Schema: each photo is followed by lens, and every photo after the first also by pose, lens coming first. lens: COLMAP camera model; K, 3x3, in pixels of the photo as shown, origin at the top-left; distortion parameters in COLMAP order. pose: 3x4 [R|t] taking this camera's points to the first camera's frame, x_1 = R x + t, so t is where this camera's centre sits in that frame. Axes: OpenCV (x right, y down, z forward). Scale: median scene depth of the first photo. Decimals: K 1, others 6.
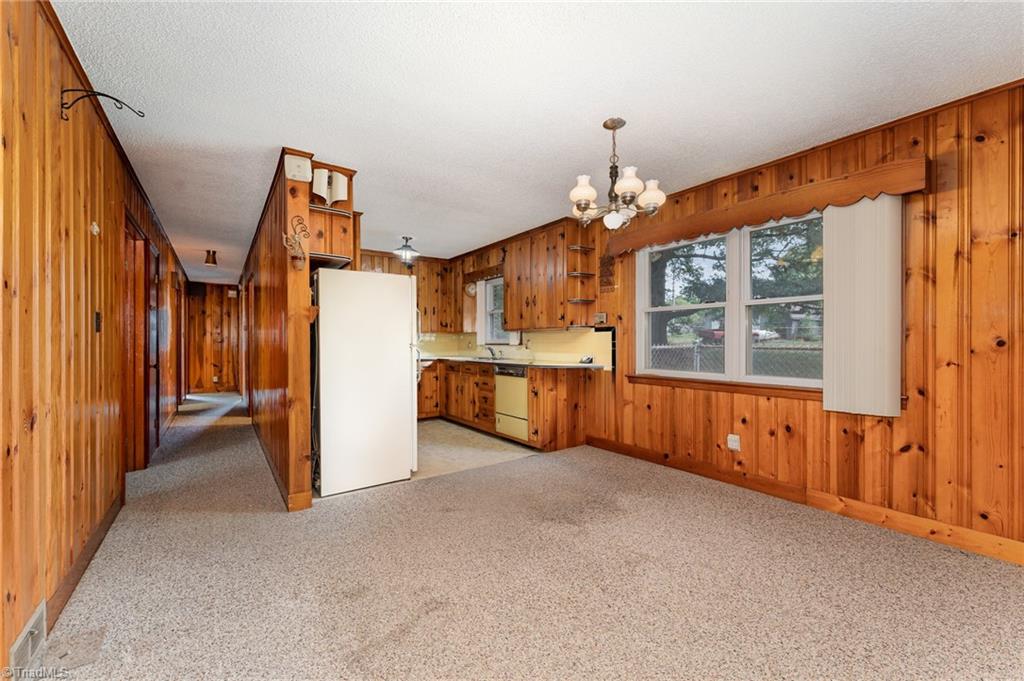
lens RADIAL K [[424.3, 0, 508.8], [0, 424.3, 341.1], [0, 0, 1]] dist [-0.000193, 0.000046]
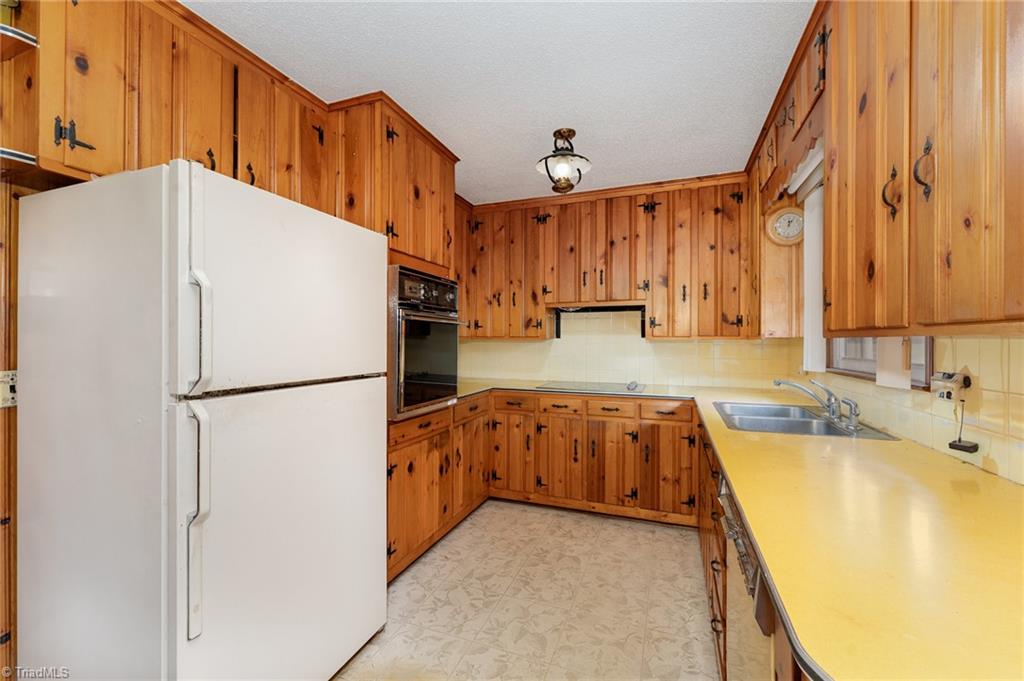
lens RADIAL K [[424.3, 0, 508.8], [0, 424.3, 341.1], [0, 0, 1]] dist [-0.000193, 0.000046]
pose [[0.567206, 0.004550, -0.823563, 0.107661], [-0.008136, 0.999967, -0.000079, -0.018724], [0.823535, 0.006745, 0.567225, 0.715729]]
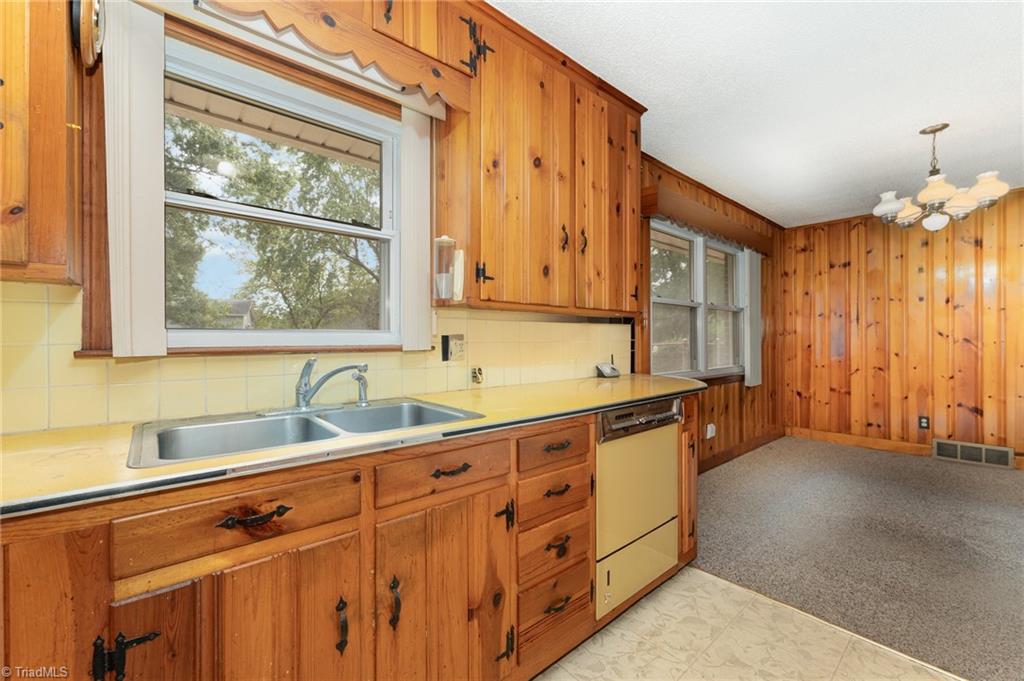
lens RADIAL K [[424.3, 0, 508.8], [0, 424.3, 341.1], [0, 0, 1]] dist [-0.000193, 0.000046]
pose [[-0.108017, 0.002911, 0.994145, -0.334800], [0.002506, 0.999993, -0.002656, 0.003412], [-0.994146, 0.002204, -0.108024, 1.081191]]
